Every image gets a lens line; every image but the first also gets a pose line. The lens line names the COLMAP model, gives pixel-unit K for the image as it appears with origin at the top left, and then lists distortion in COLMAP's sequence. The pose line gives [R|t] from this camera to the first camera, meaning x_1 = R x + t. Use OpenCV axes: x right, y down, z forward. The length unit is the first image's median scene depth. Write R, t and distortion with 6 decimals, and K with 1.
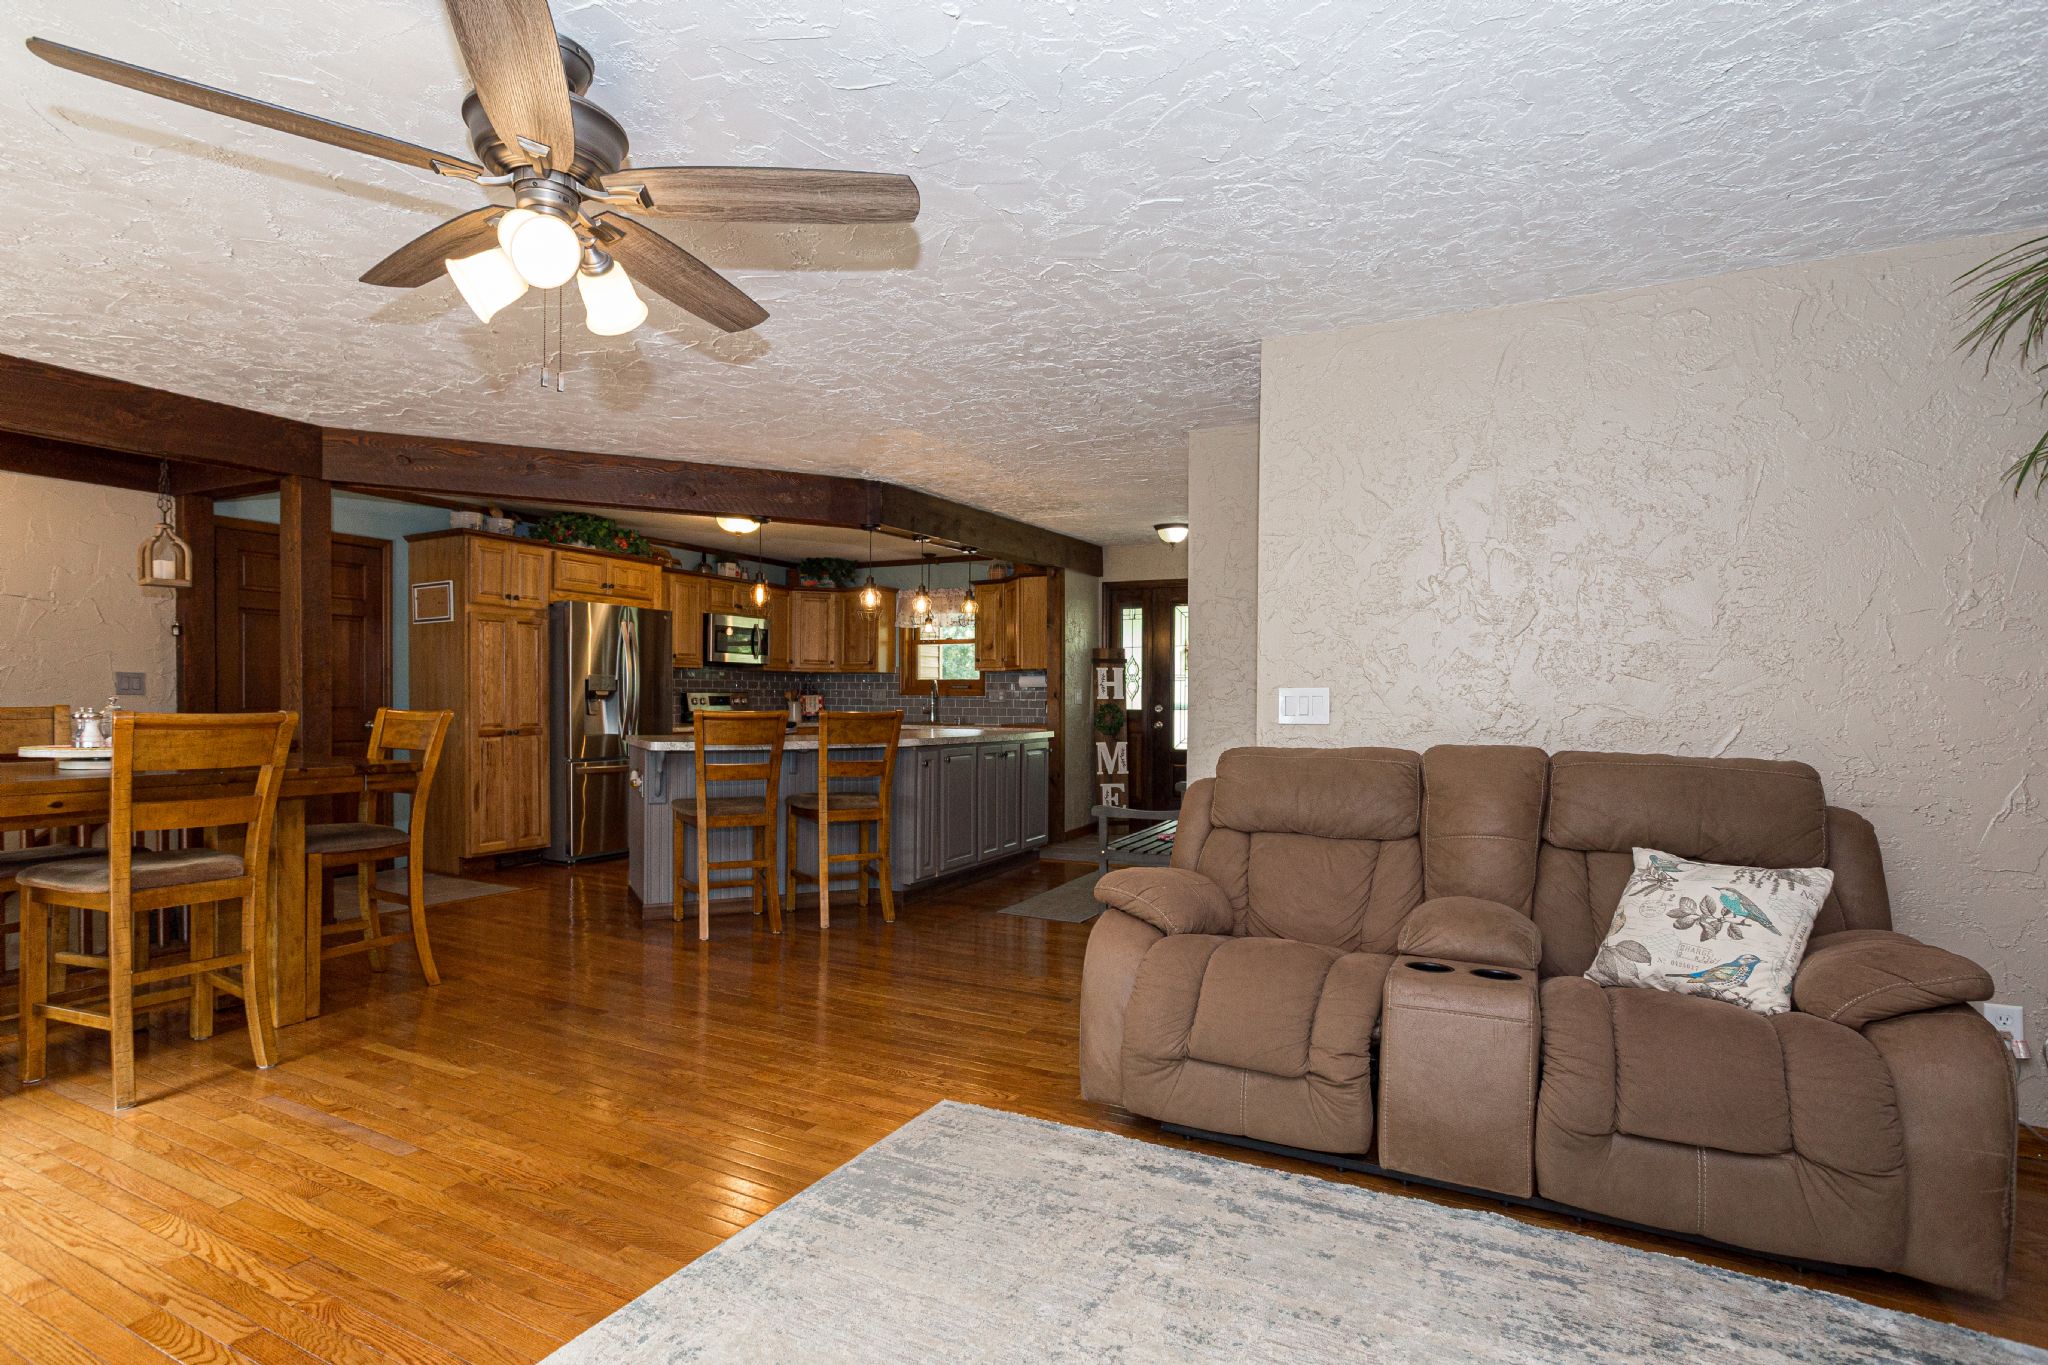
lens RADIAL K [[1006.8, 0, 1026.8], [0, 1006.8, 713.3], [0, 0, 1]] dist [-0.043241, 0.023395]
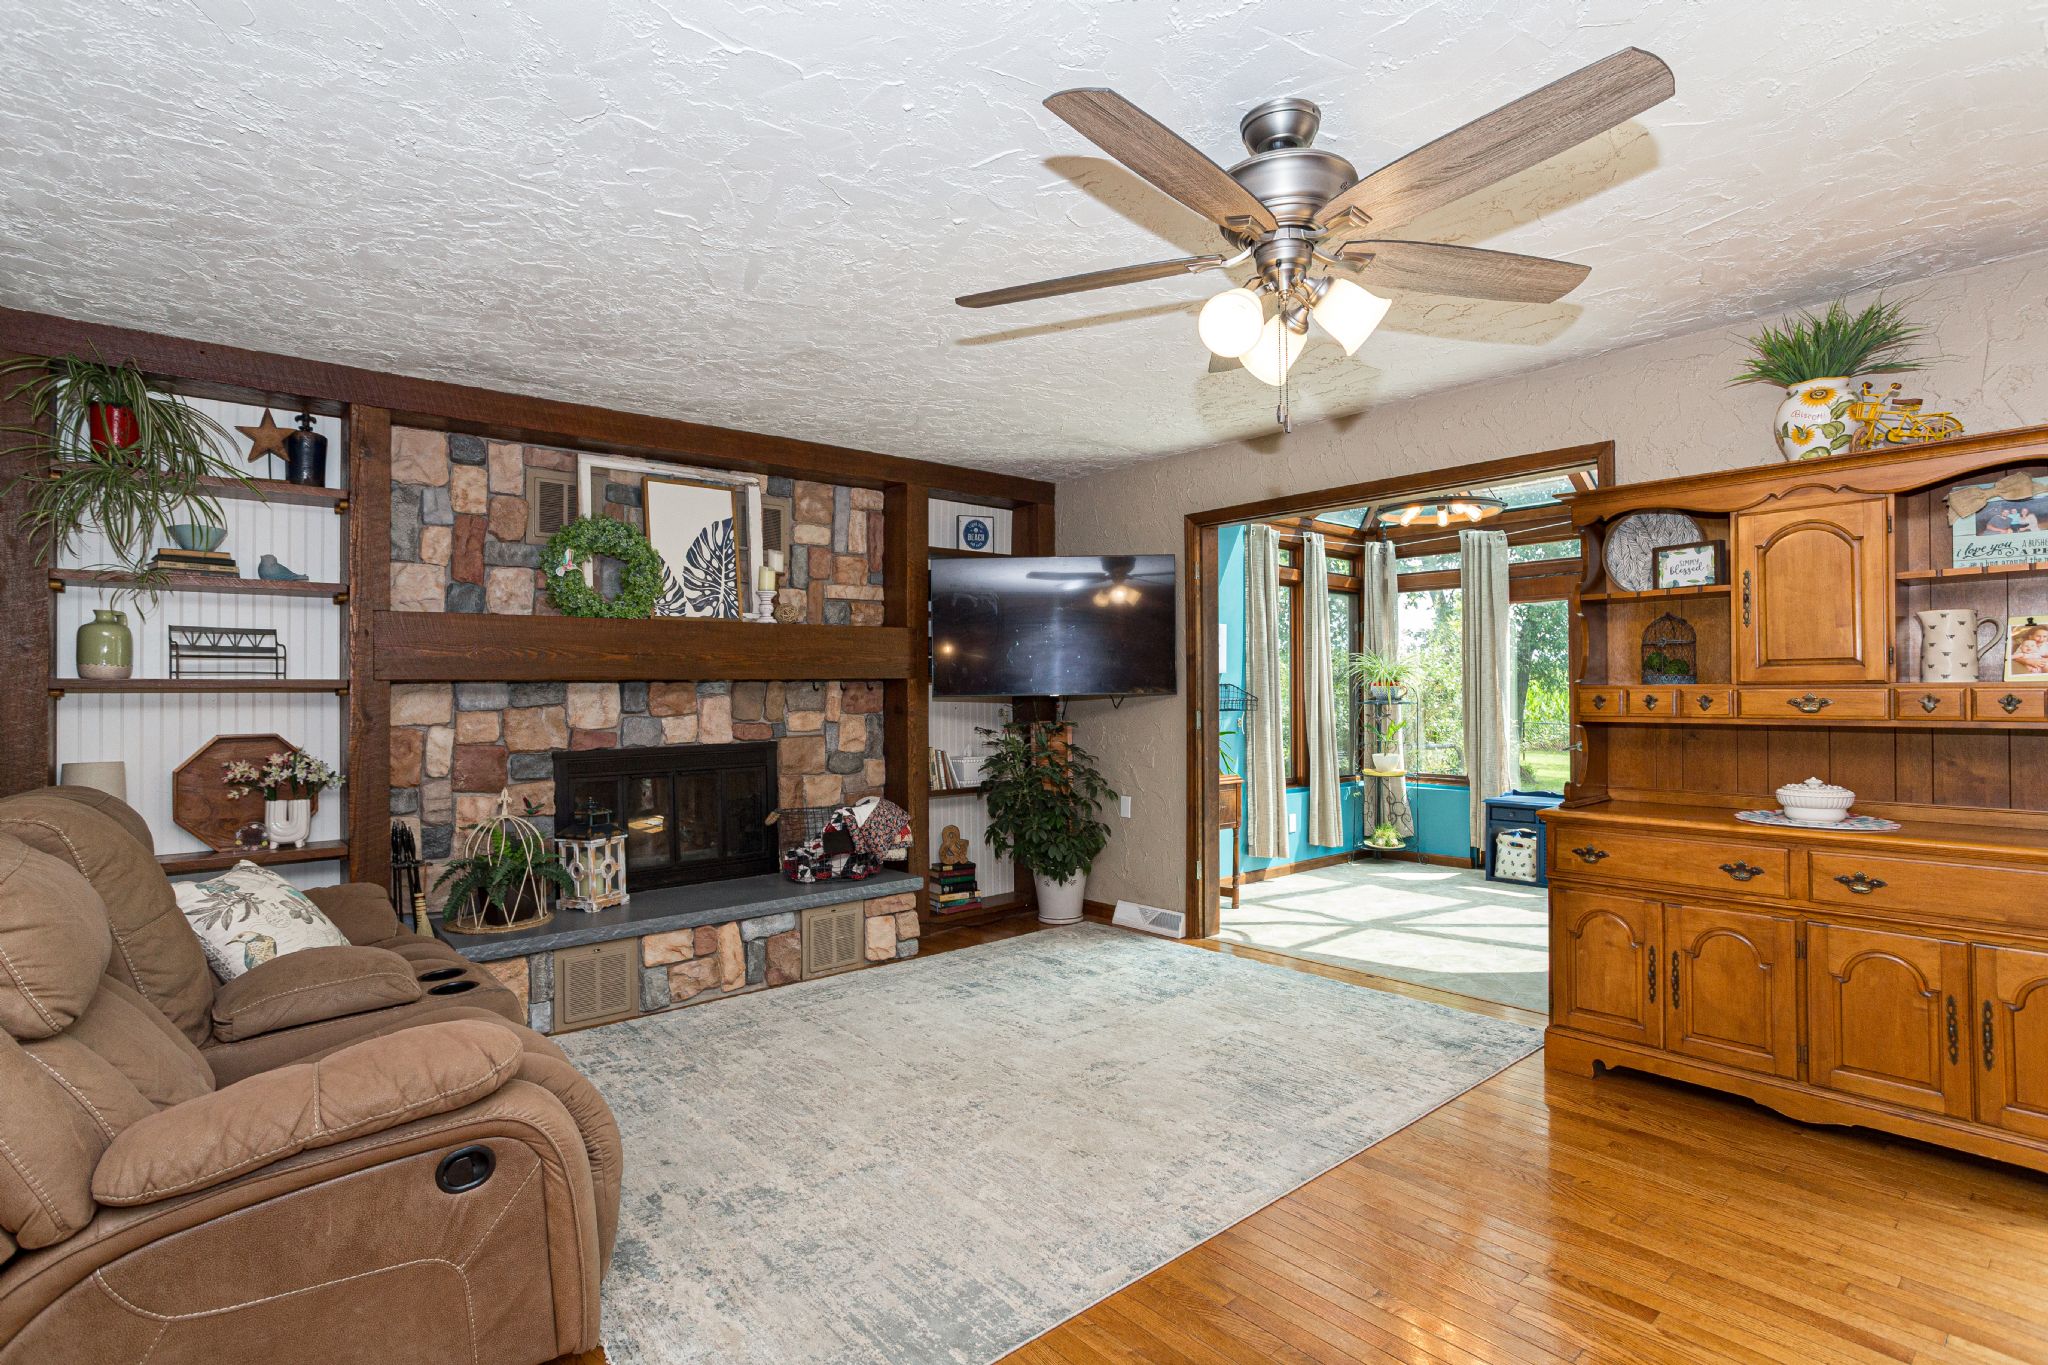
lens RADIAL K [[1006.8, 0, 1020.2], [0, 1006.8, 675.7], [0, 0, 1]] dist [-0.043241, 0.023395]
pose [[-0.924947, 0.002745, 0.380086, -0.531768], [0.003829, 0.999990, 0.002096, -0.066891], [-0.380077, 0.003393, -0.924949, 1.764114]]
